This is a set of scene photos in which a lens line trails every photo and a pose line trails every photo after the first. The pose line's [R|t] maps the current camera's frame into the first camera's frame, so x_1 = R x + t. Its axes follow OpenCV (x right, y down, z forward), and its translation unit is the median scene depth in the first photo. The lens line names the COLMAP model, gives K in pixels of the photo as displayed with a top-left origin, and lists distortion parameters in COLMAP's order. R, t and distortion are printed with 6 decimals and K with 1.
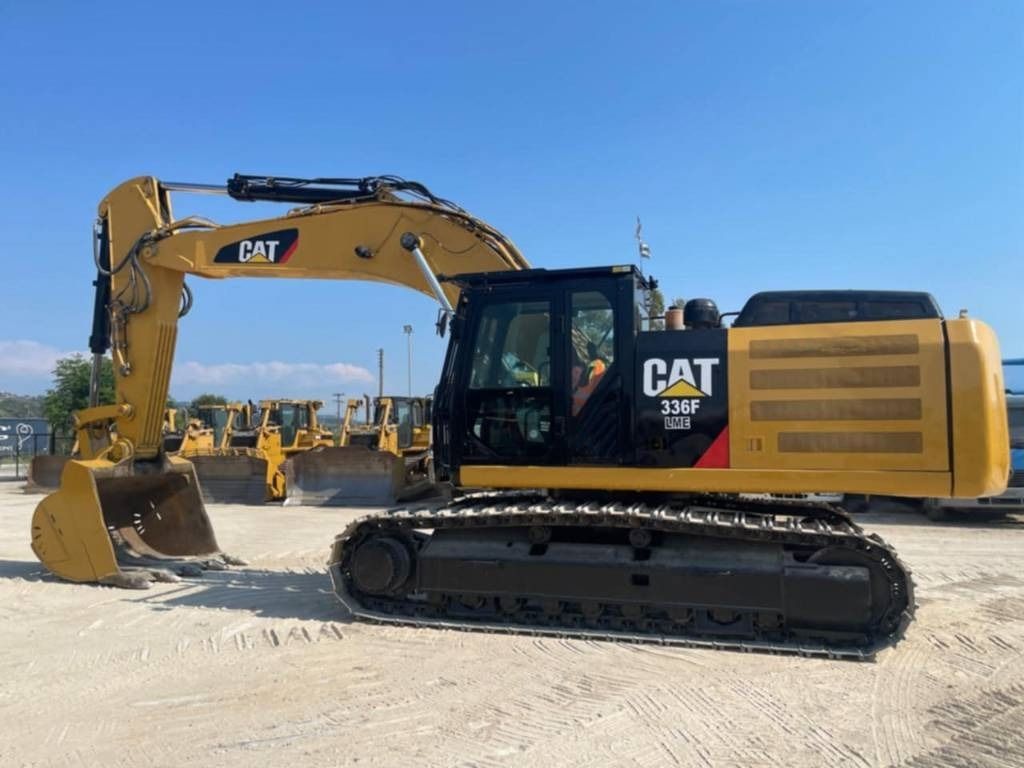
lens RADIAL K [[830.7, 0, 538.6], [0, 830.7, 396.2], [0, 0, 1]] dist [-0.000584, -0.002612]
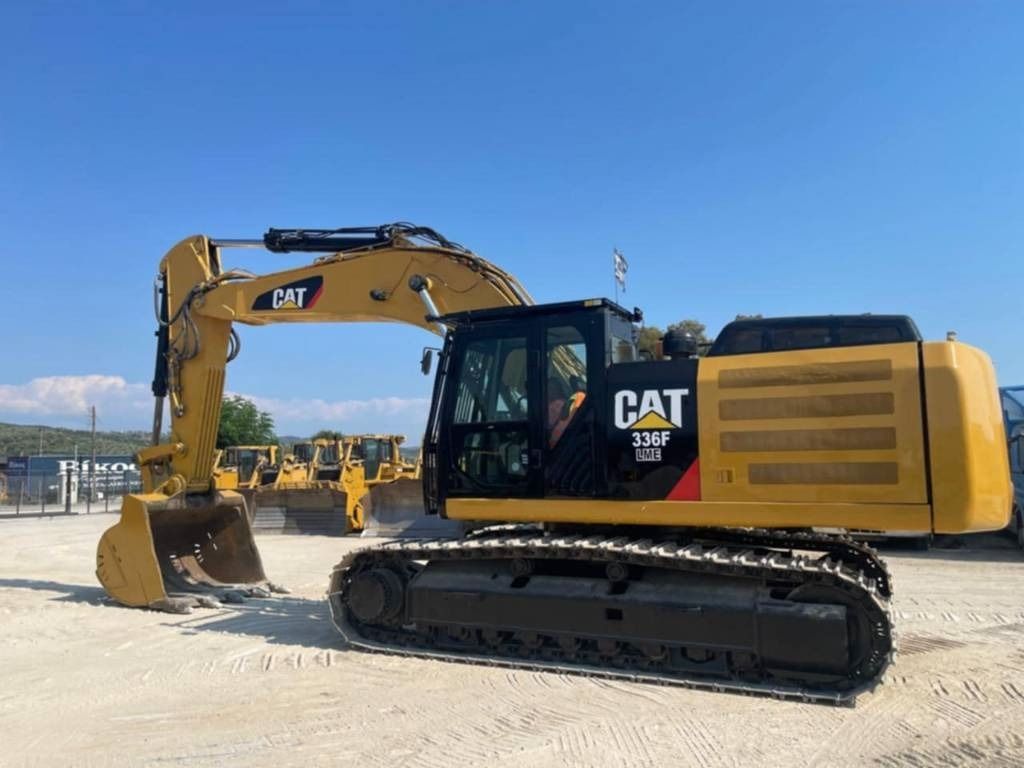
lens RADIAL K [[830.4, 0, 512.0], [0, 830.4, 384.0], [0, 0, 1]] dist [-0.003374, -0.001173]
pose [[0.986345, -0.024859, -0.162806, 0.158585], [0.016352, 0.998440, -0.053387, -0.002137], [0.163879, 0.049996, 0.985213, -0.008618]]
